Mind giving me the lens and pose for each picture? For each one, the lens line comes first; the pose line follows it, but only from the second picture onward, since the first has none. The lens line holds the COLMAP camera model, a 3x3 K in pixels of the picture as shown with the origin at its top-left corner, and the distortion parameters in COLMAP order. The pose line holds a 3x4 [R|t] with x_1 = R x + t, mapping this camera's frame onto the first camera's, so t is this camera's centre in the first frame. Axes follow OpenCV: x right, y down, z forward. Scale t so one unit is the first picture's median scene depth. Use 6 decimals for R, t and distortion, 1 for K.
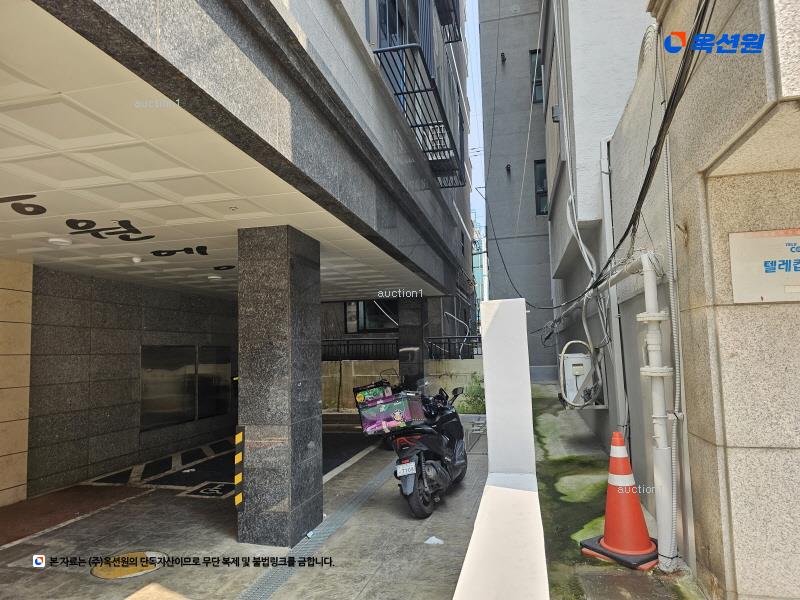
lens RADIAL K [[536.3, 0, 397.3], [0, 536.3, 301.9], [0, 0, 1]] dist [0.016882, -0.016139]
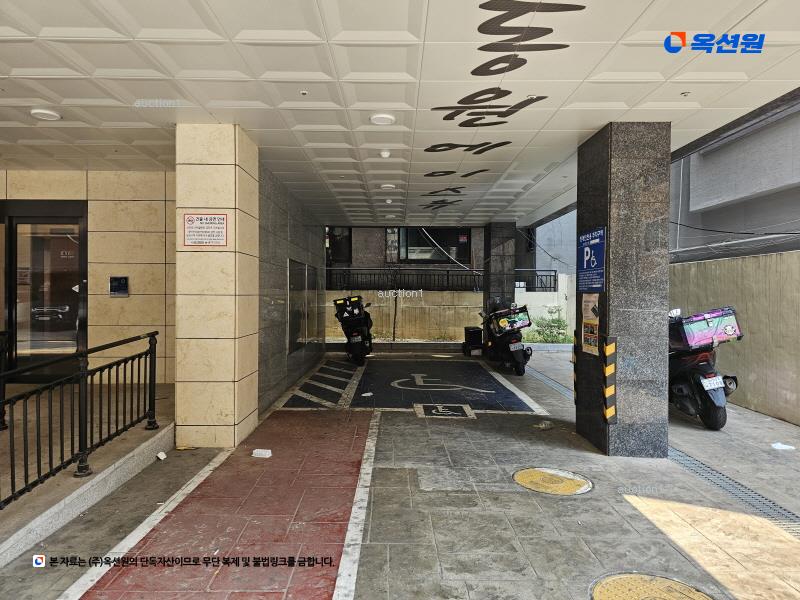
lens RADIAL K [[536.3, 0, 397.4], [0, 536.3, 297.6], [0, 0, 1]] dist [0.016882, -0.016139]
pose [[0.969777, 0.030949, 0.242023, -0.891259], [-0.055109, 0.994074, 0.093705, 0.097778], [-0.237688, -0.104211, 0.965735, 0.194575]]
